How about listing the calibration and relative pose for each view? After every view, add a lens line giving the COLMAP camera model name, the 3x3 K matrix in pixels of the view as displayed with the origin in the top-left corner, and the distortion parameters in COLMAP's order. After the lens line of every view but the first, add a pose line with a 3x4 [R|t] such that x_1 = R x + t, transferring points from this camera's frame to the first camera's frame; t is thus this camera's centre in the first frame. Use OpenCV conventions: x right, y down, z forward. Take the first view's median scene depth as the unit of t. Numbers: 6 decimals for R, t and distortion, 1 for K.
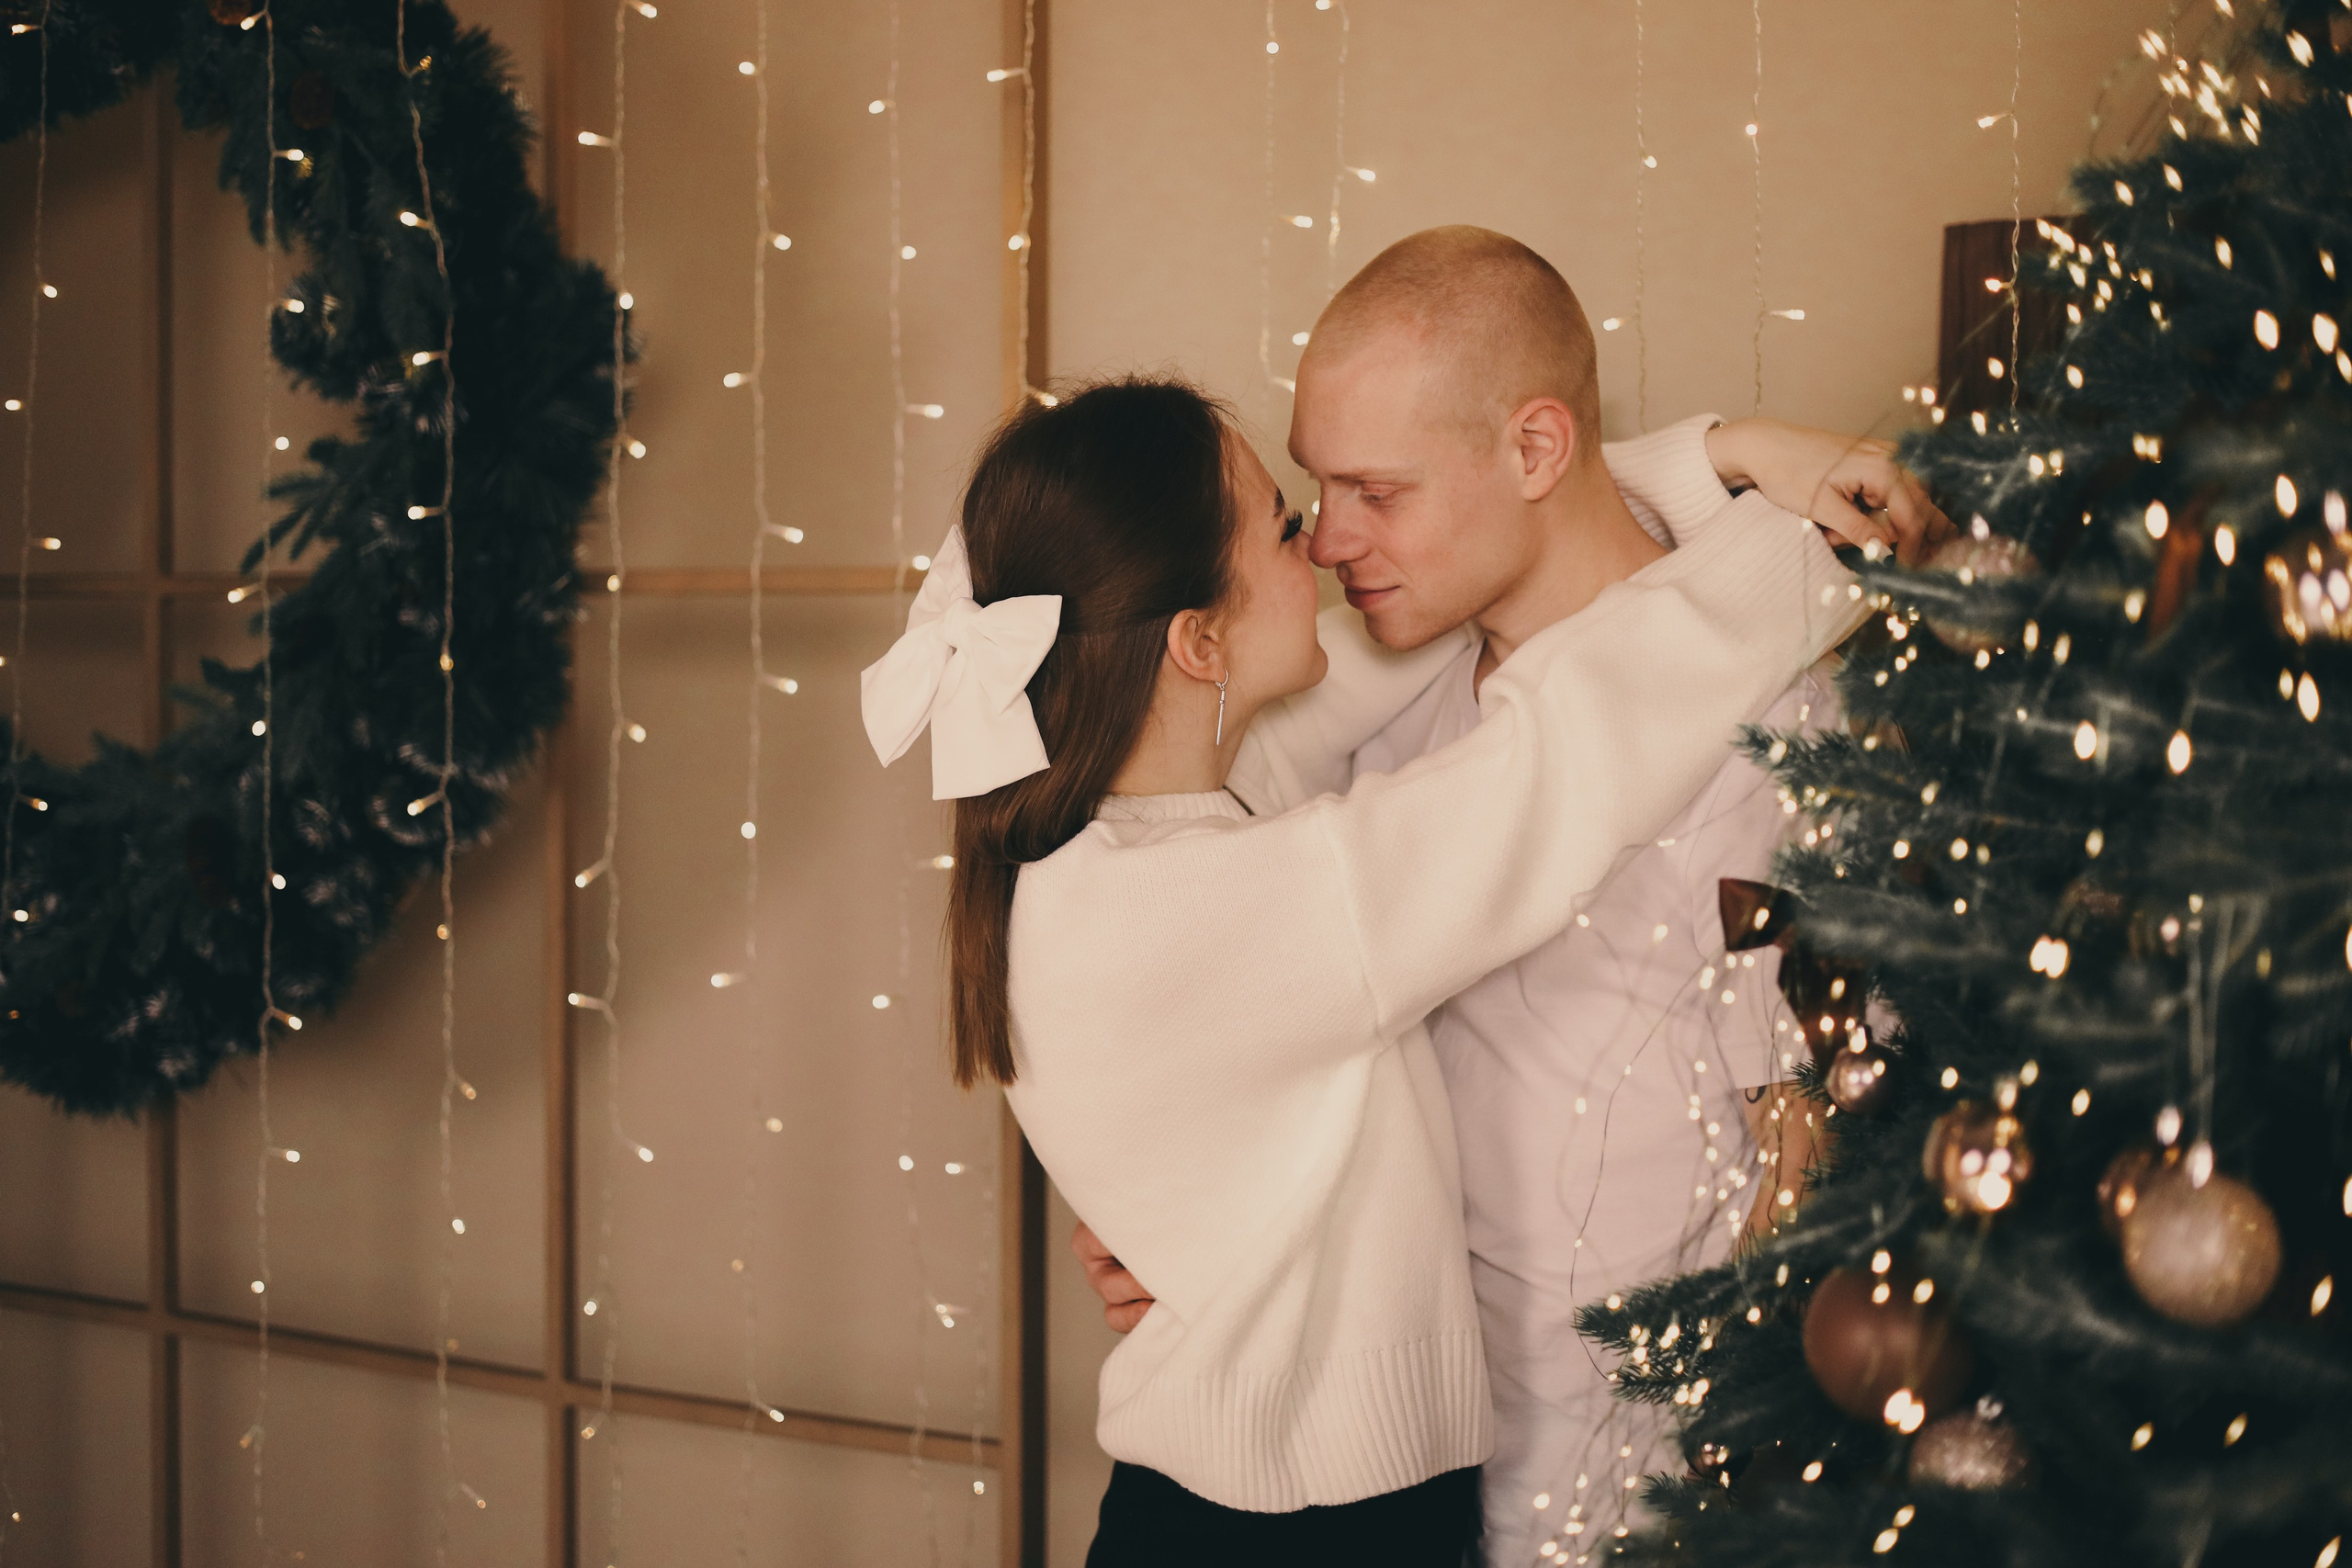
lens RADIAL K [[3344.4, 0, 1176.0], [0, 3344.4, 784.0], [0, 0, 1]] dist [0.021700, -0.125124]
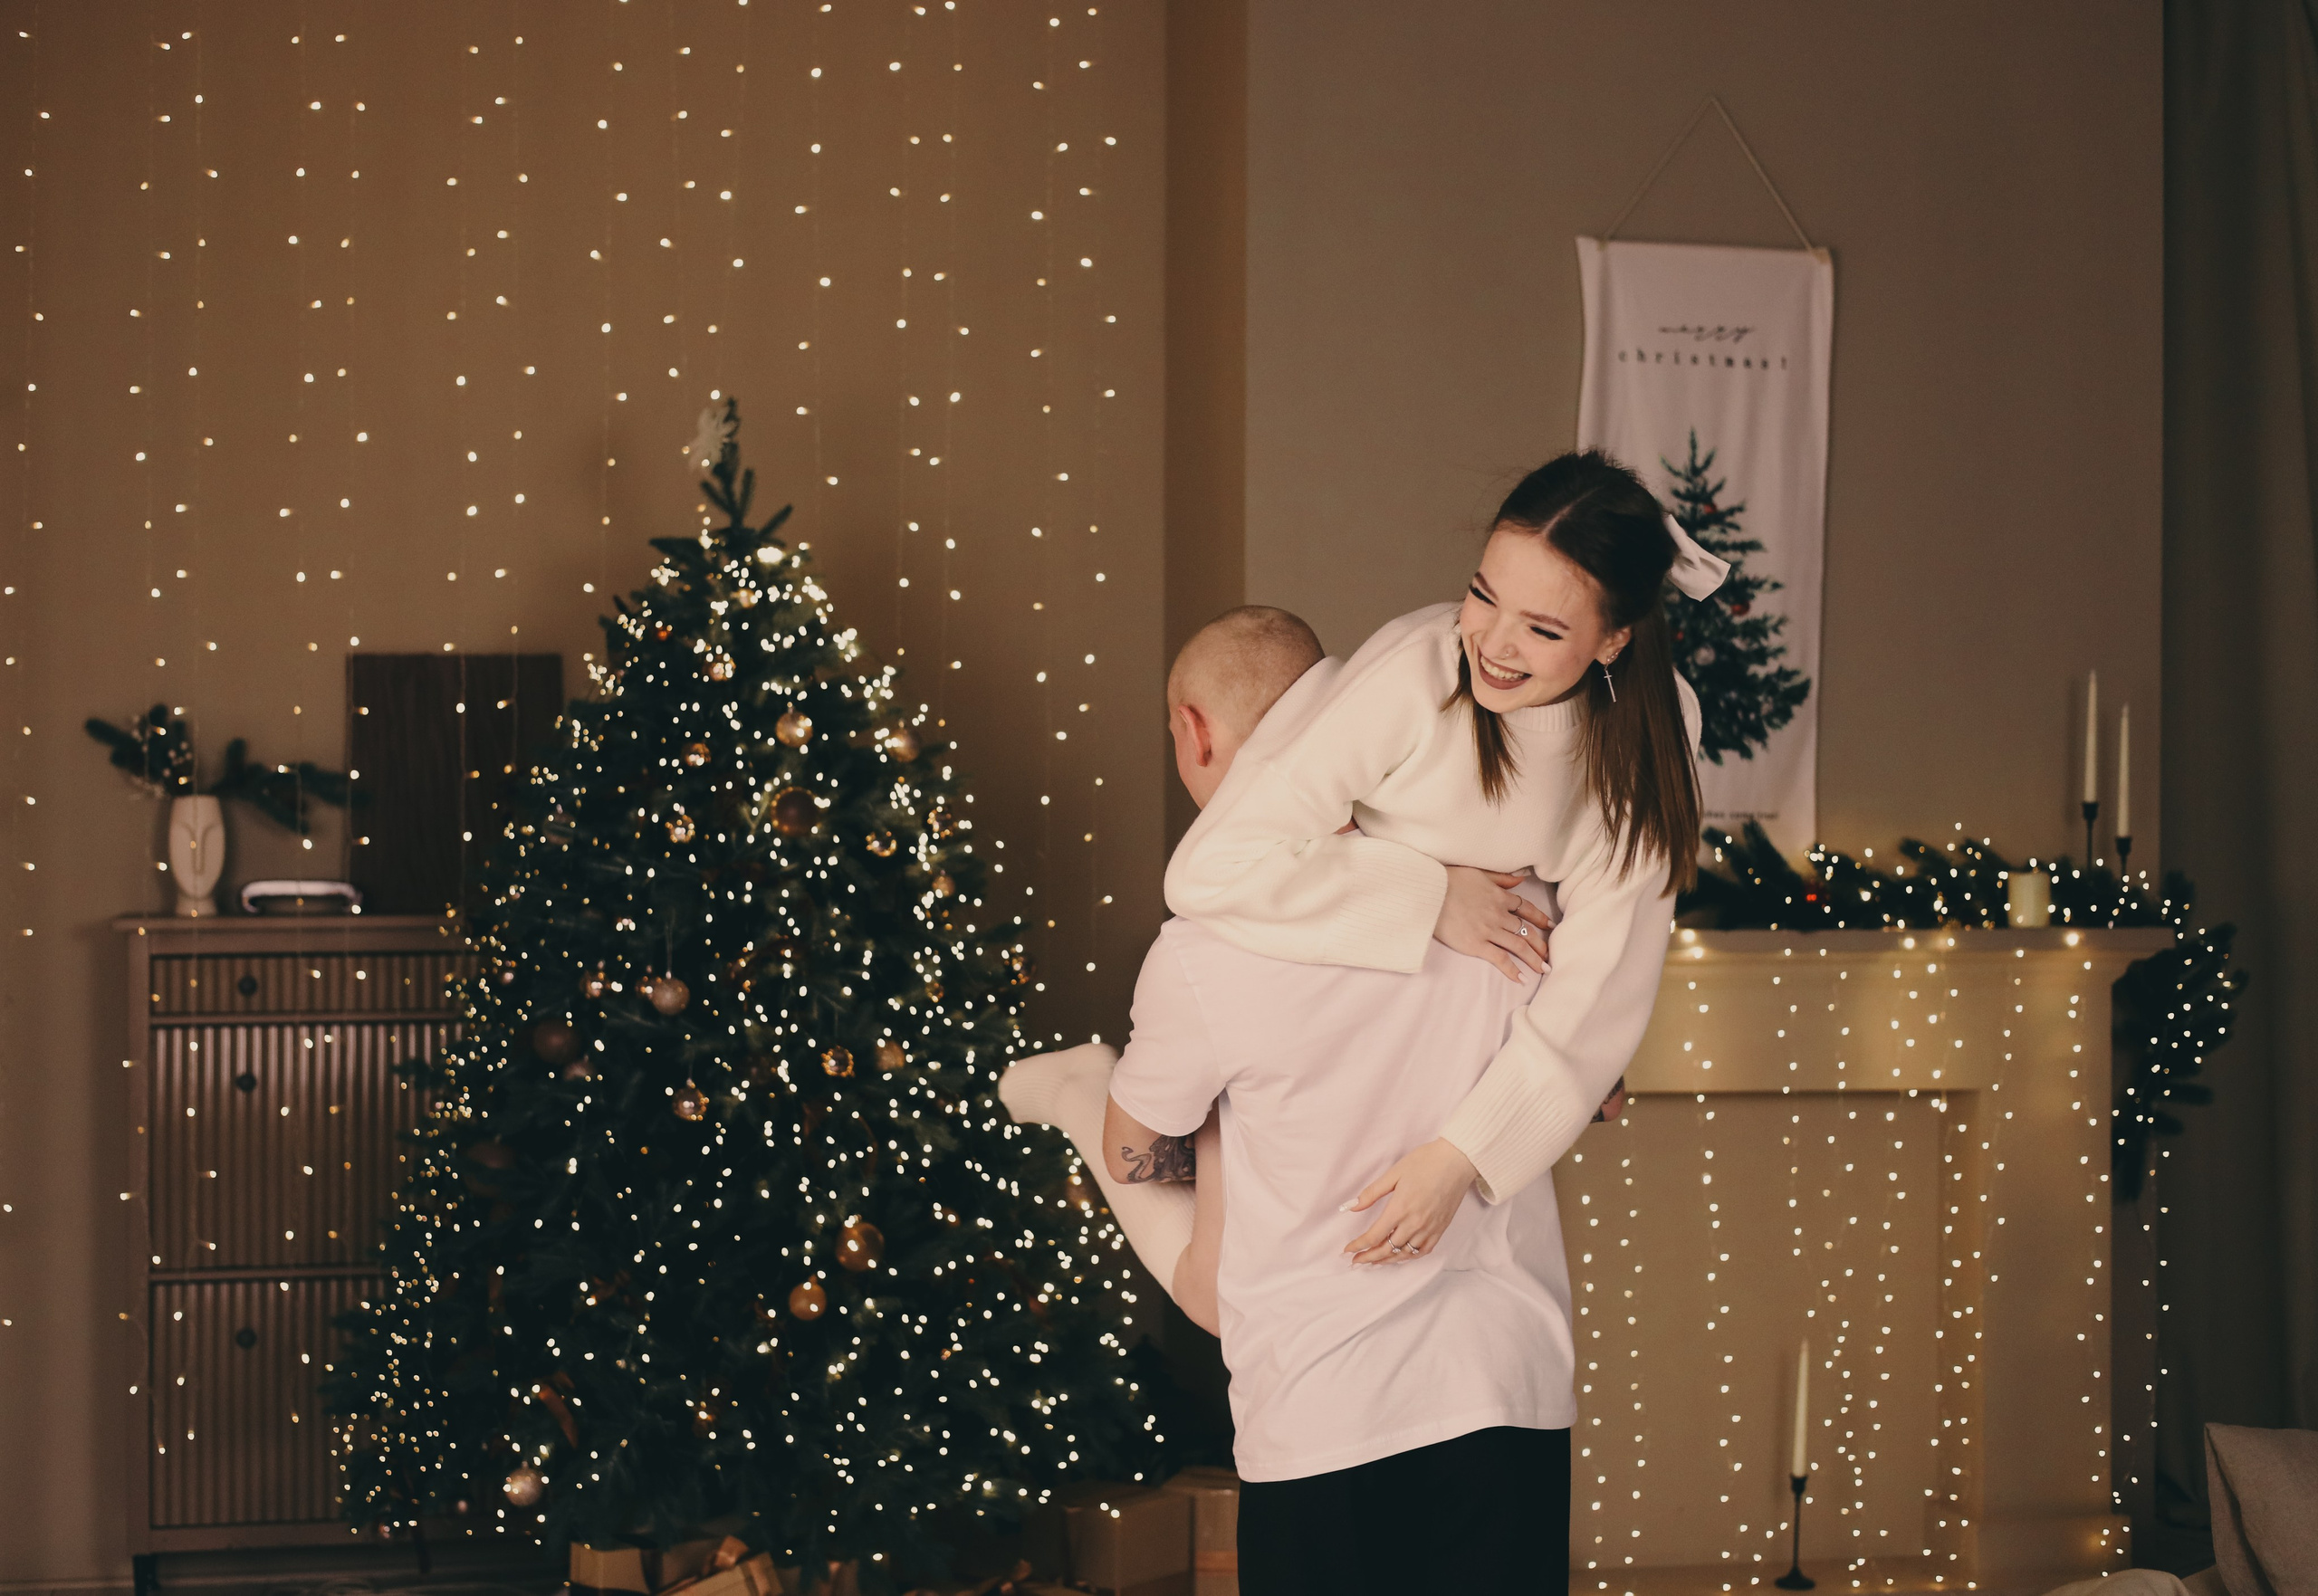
lens RADIAL K [[3441.4, 0, 1112.3], [0, 3441.4, 800.4], [0, 0, 1]] dist [0.026649, -0.036040]
pose [[0.748433, -0.004922, 0.663192, -0.968077], [0.026210, 0.999411, -0.022162, 0.004420], [-0.662693, 0.033969, 0.748121, -1.163520]]
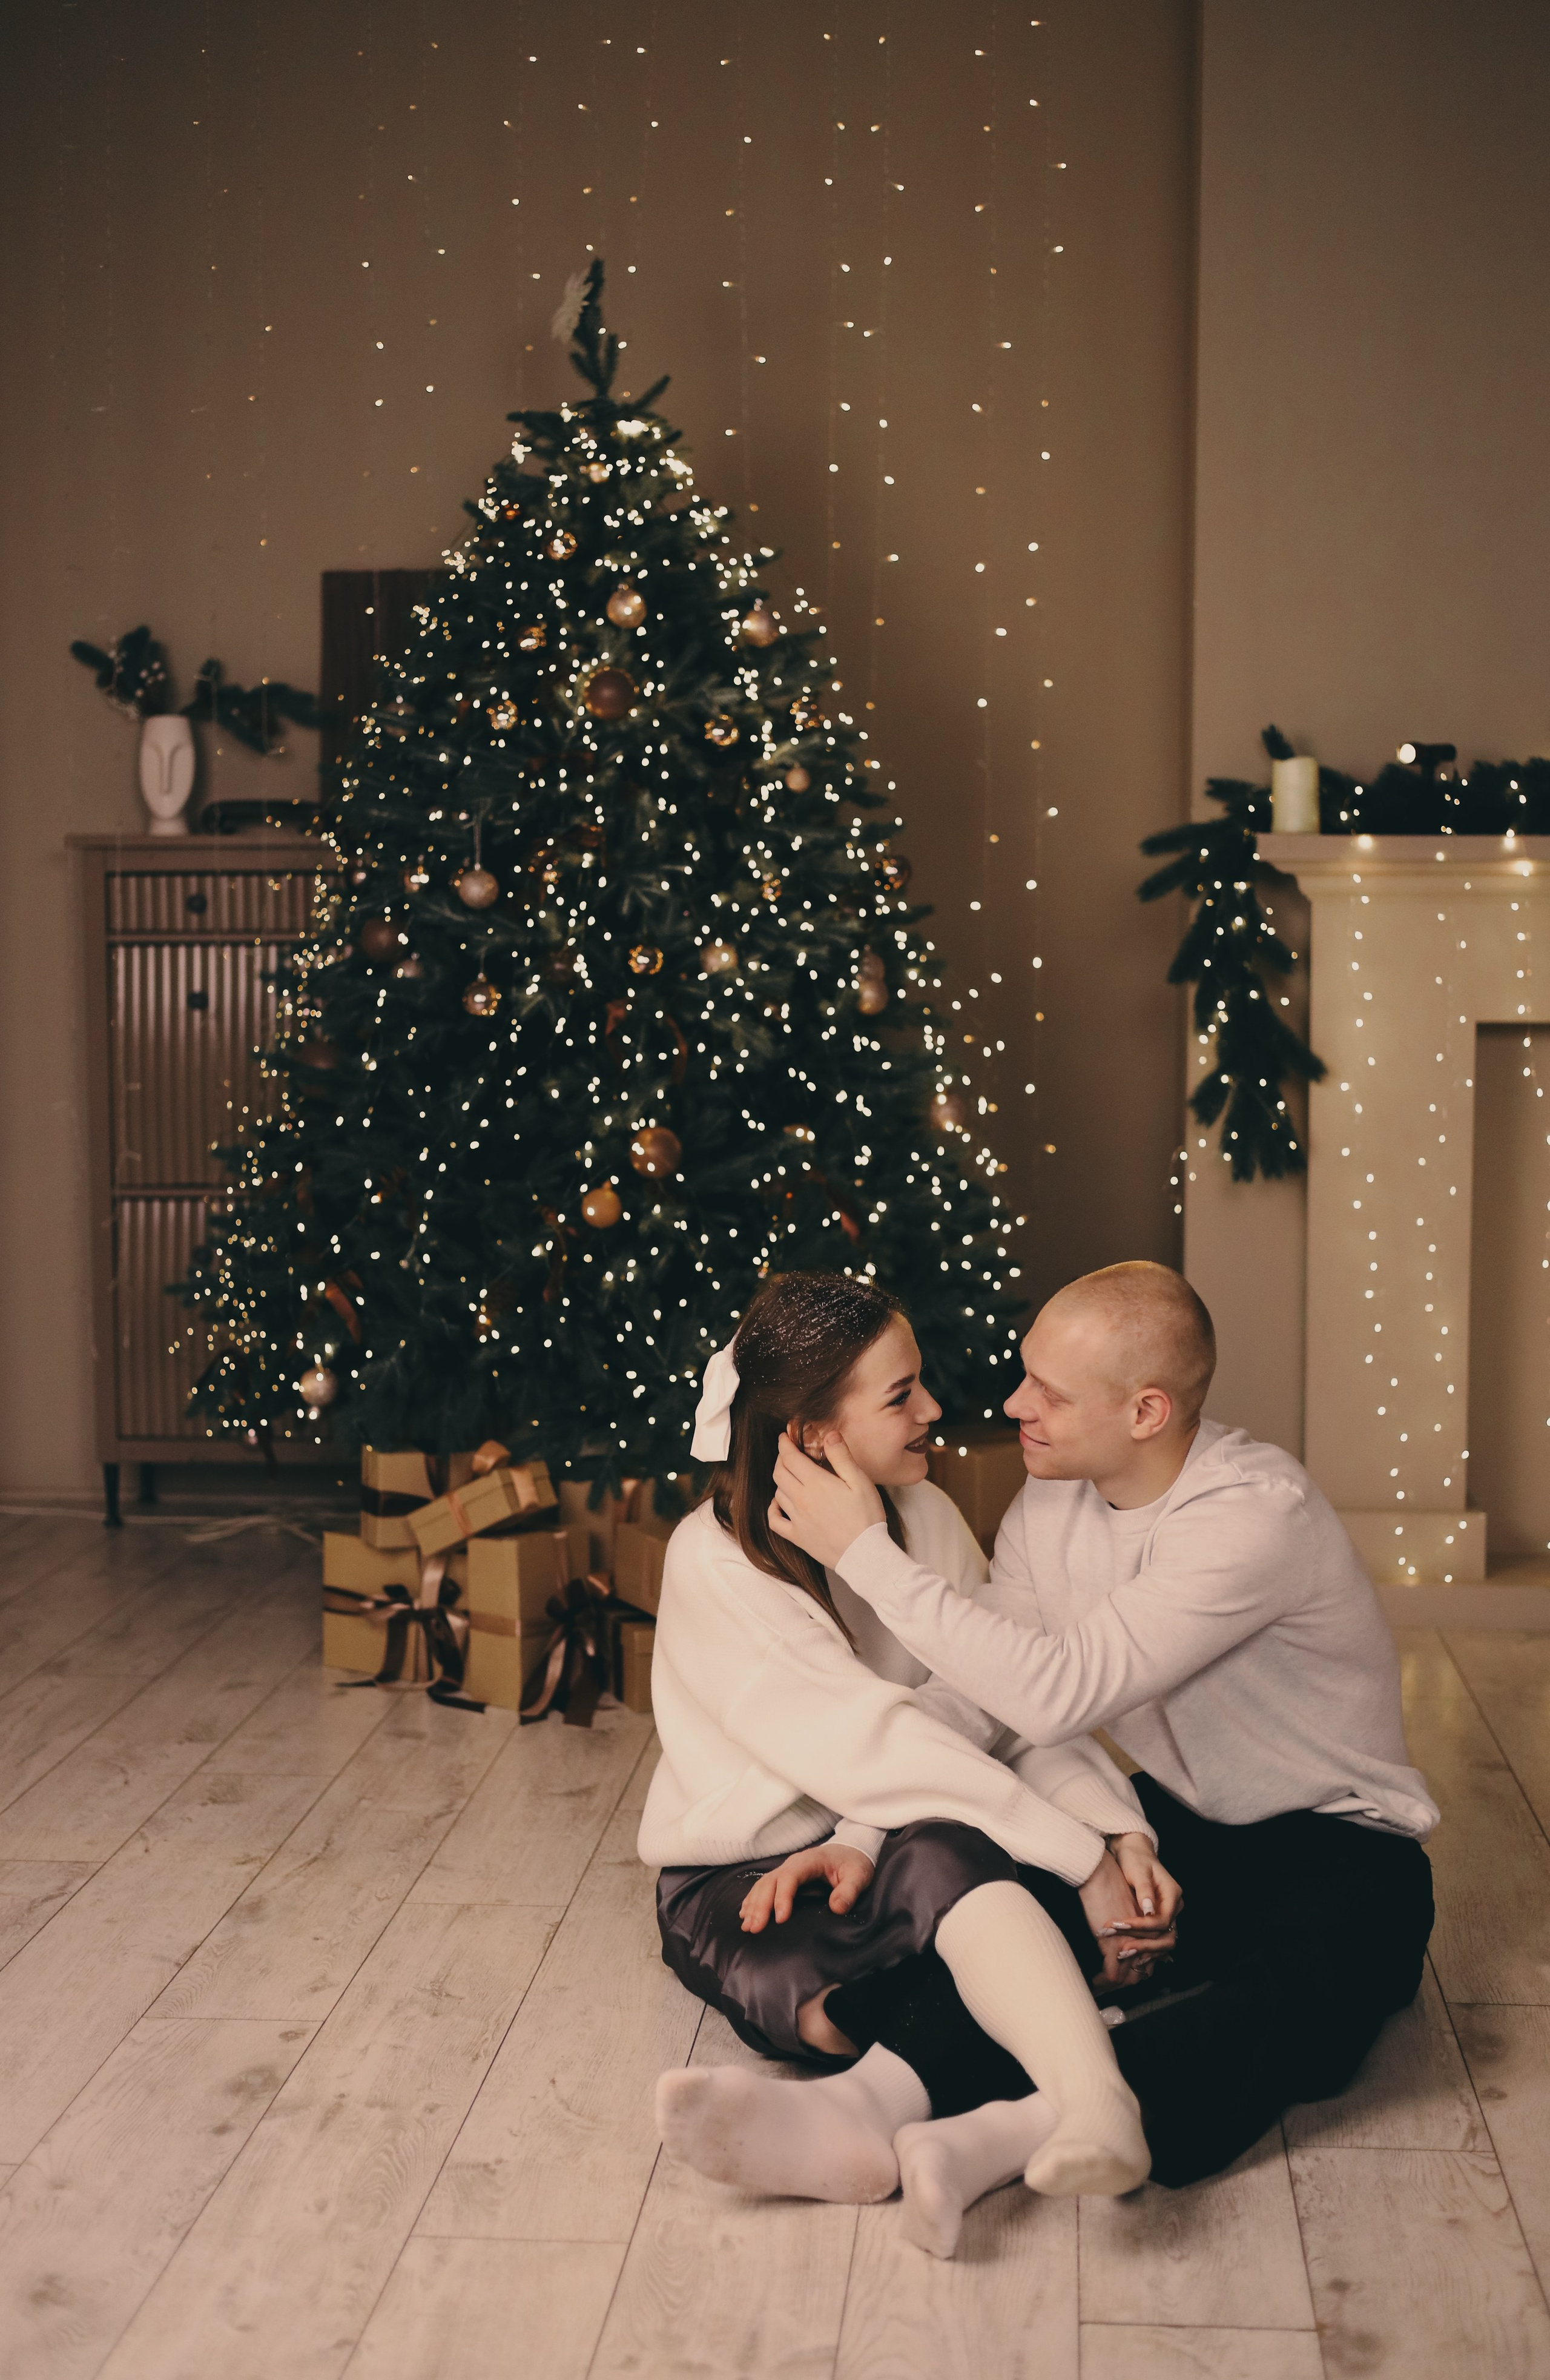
lens RADIAL K [[3423.2, 0, 775.0], [0, 3423.2, 1190.0], [0, 0, 1]] dist [0.084039, -0.444854]
pose [[0.905072, -0.045419, 0.422827, -0.504286], [0.020889, 0.997828, 0.062470, 0.116380], [-0.424746, -0.047707, 0.904055, -1.285875]]
